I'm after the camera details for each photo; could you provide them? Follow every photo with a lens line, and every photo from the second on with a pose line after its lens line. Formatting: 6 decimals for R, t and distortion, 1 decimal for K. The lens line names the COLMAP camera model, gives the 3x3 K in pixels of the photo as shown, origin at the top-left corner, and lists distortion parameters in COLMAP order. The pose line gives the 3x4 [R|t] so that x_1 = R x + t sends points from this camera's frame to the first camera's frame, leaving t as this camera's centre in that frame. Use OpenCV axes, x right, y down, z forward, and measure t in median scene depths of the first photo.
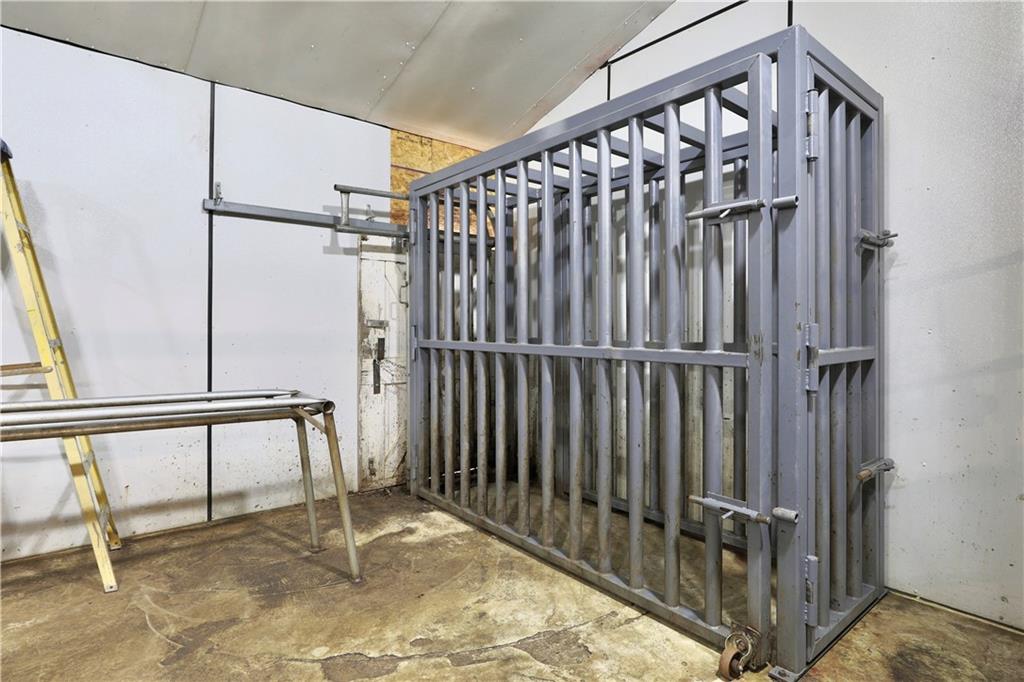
lens RADIAL K [[543.9, 0, 508.4], [0, 543.9, 332.6], [0, 0, 1]] dist [-0.001405, -0.000043]
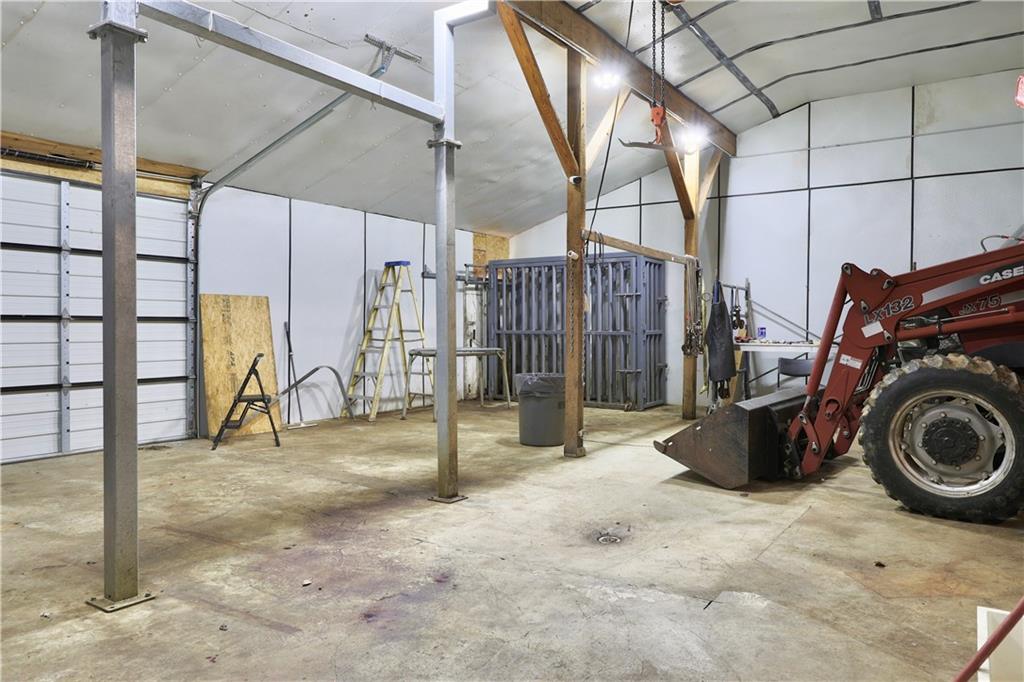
lens RADIAL K [[744.4, 0, 510.9], [0, 744.4, 339.4], [0, 0, 1]] dist [0.000046, -0.001937]
pose [[0.955041, -0.009043, 0.296335, -1.039910], [0.005684, 0.999909, 0.012196, 0.013960], [-0.296419, -0.009964, 0.955006, -2.042559]]
